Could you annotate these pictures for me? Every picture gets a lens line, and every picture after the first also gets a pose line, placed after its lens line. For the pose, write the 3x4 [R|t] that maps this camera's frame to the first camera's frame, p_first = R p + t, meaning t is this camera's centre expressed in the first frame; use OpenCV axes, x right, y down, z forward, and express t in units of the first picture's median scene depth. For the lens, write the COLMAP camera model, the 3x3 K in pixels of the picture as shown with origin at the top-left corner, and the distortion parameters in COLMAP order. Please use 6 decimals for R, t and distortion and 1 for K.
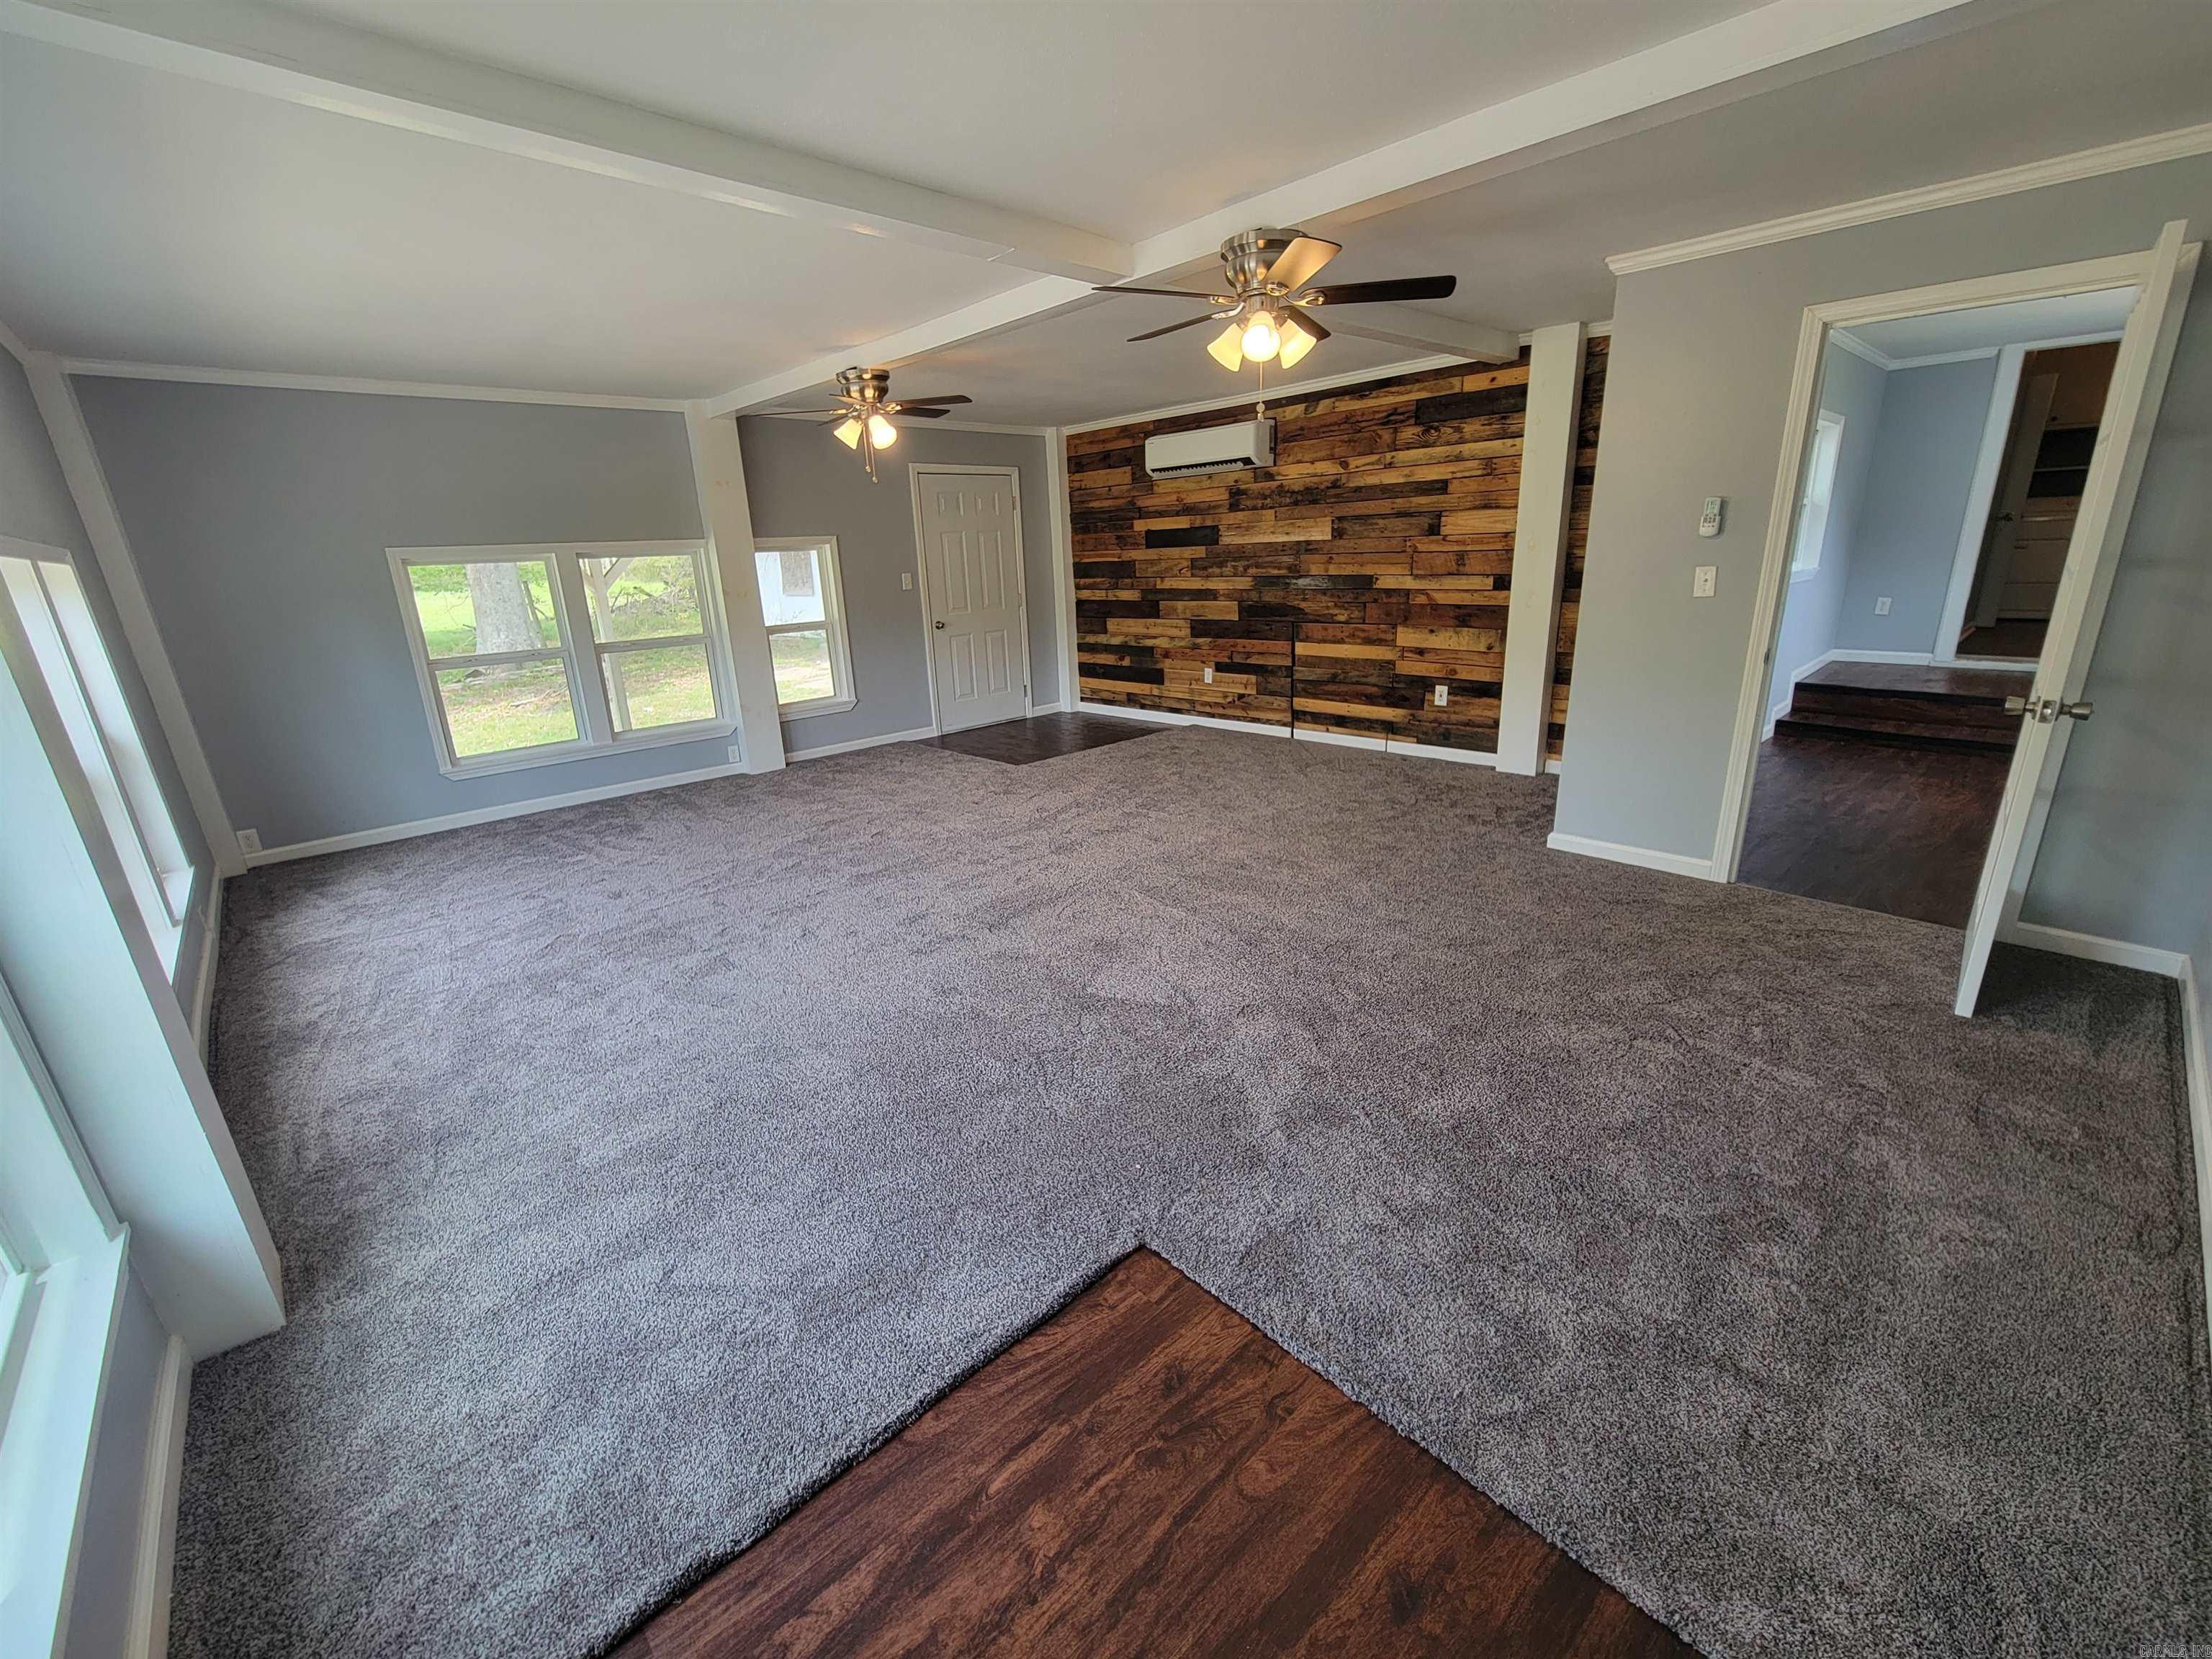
lens RADIAL K [[898.0, 0, 1105.5], [0, 898.0, 825.7], [0, 0, 1]] dist [-0.007716, 0.000458]
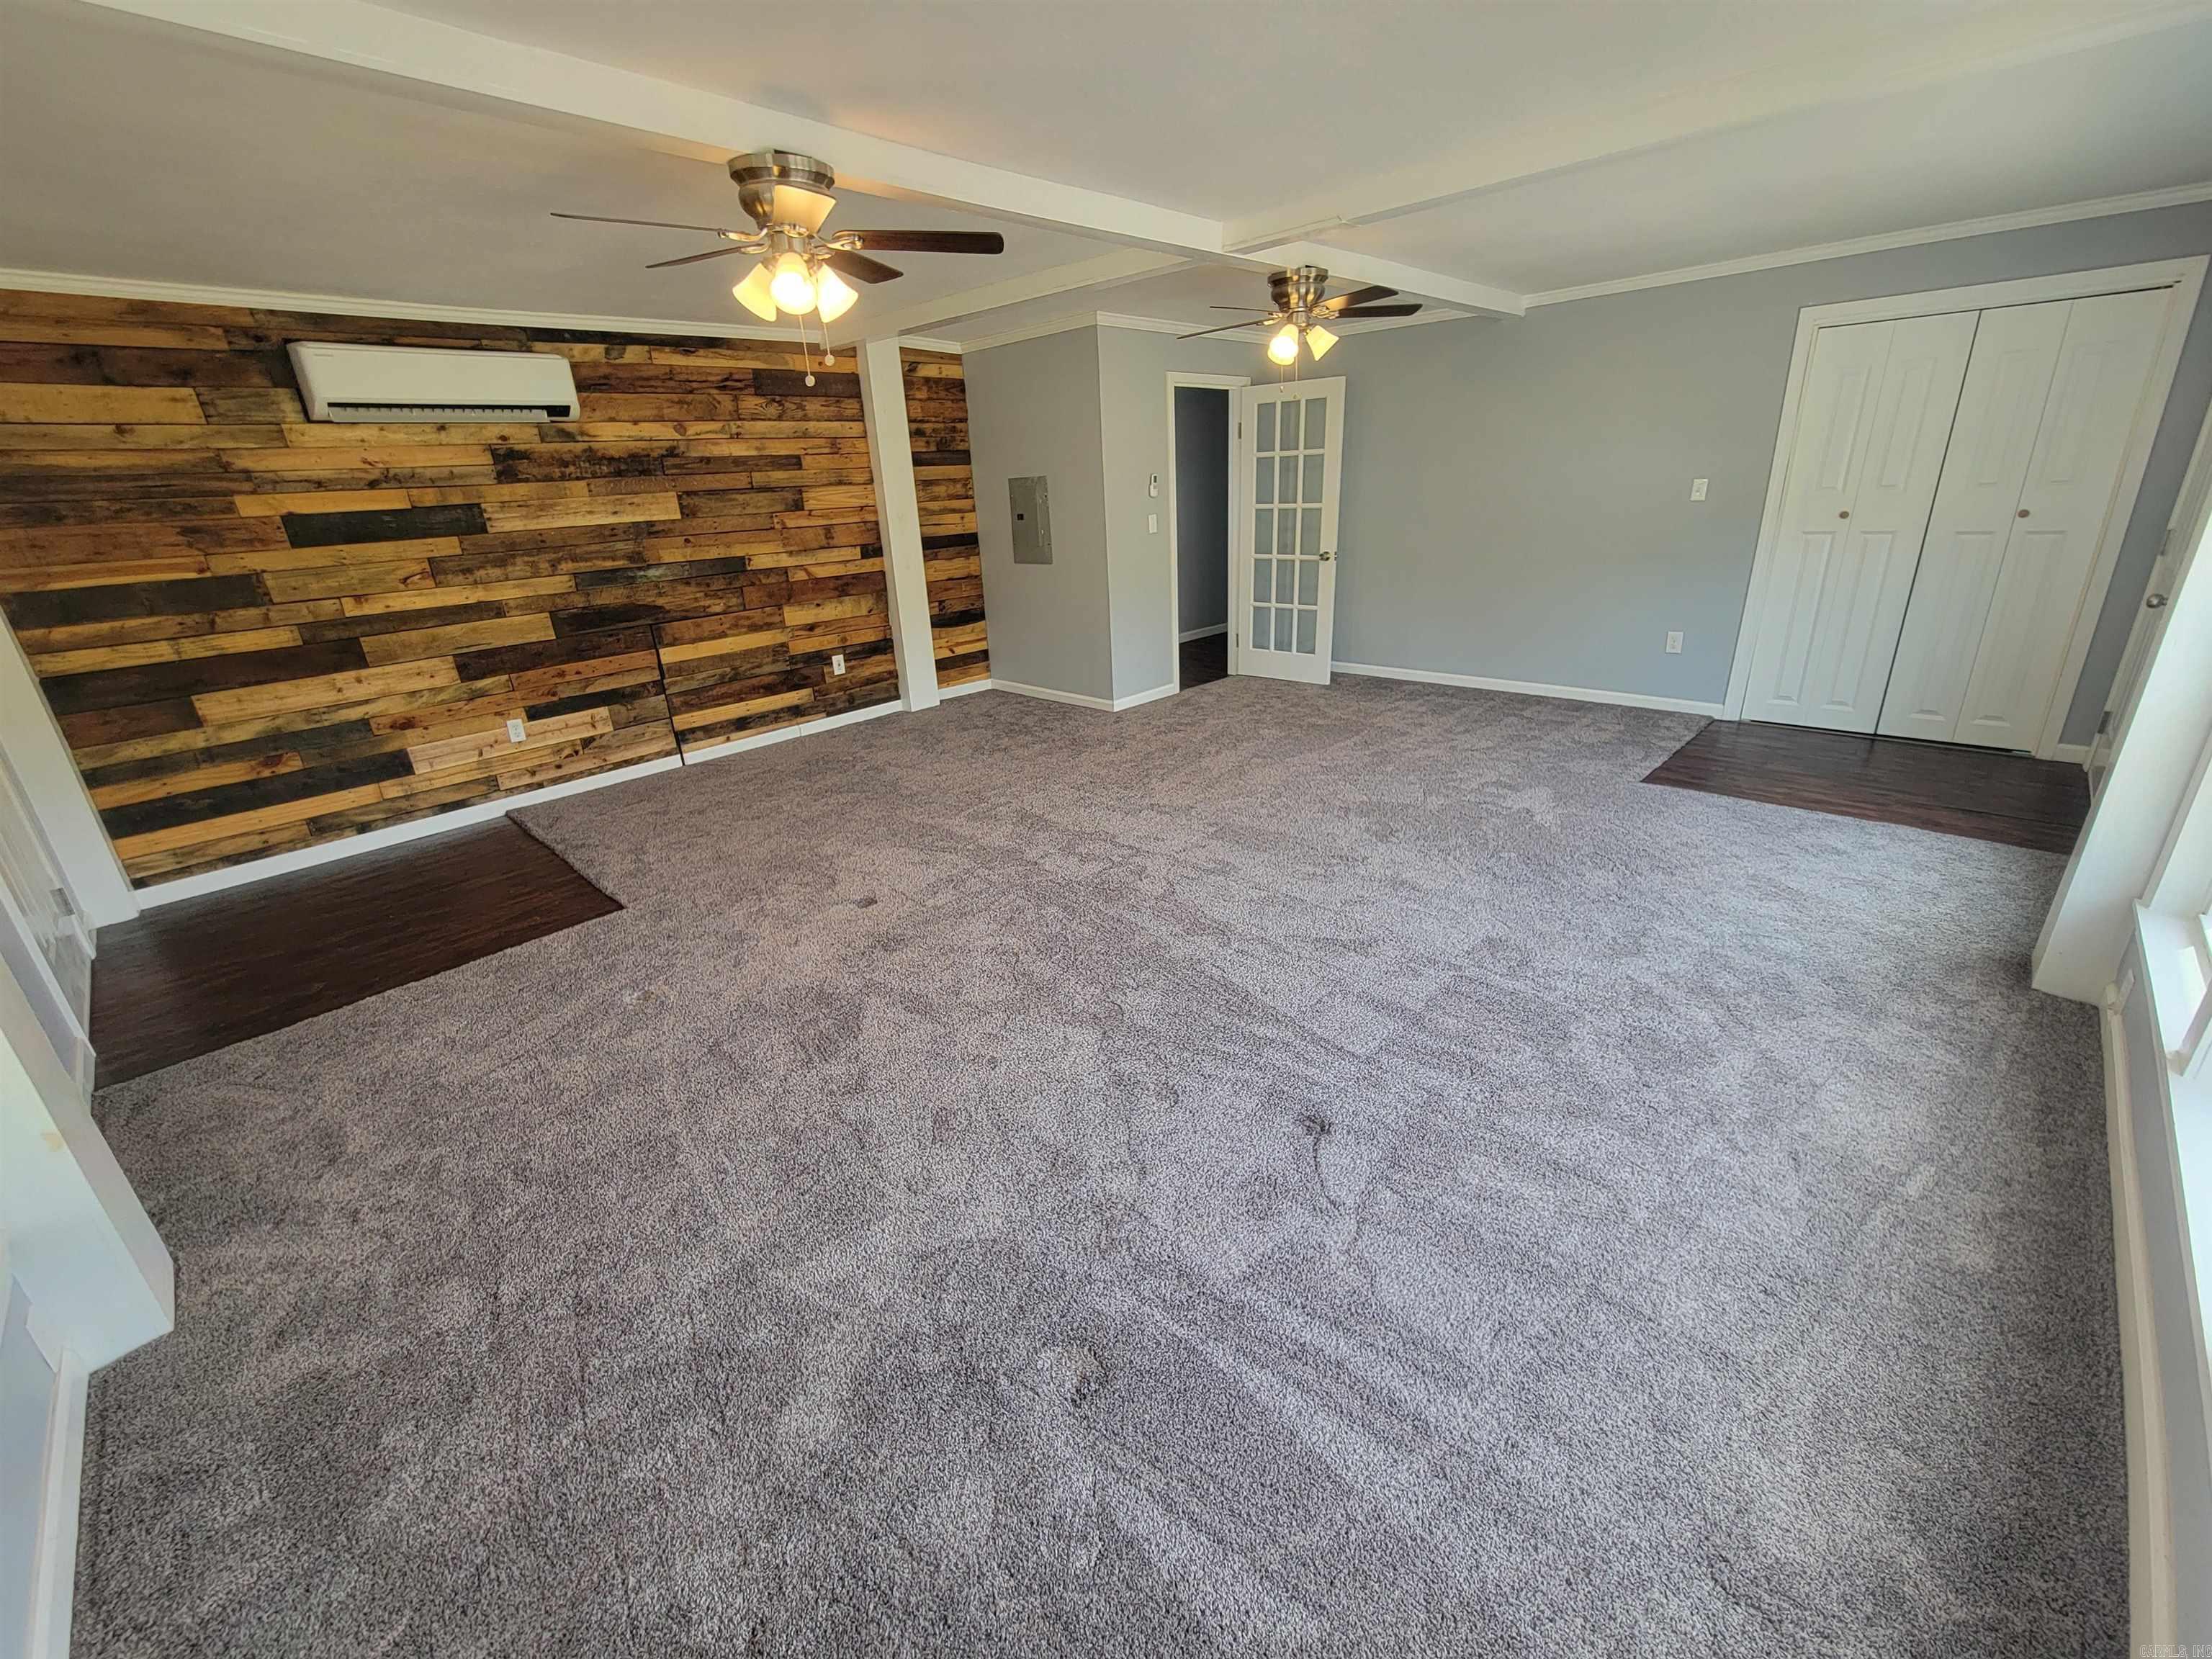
lens RADIAL K [[898.0, 0, 1116.9], [0, 898.0, 830.3], [0, 0, 1]] dist [-0.007716, 0.000458]
pose [[-0.060881, -0.330093, 0.941983, -0.633780], [0.337240, 0.881434, 0.330671, -0.192273], [-0.939448, 0.337806, 0.057658, 0.636132]]
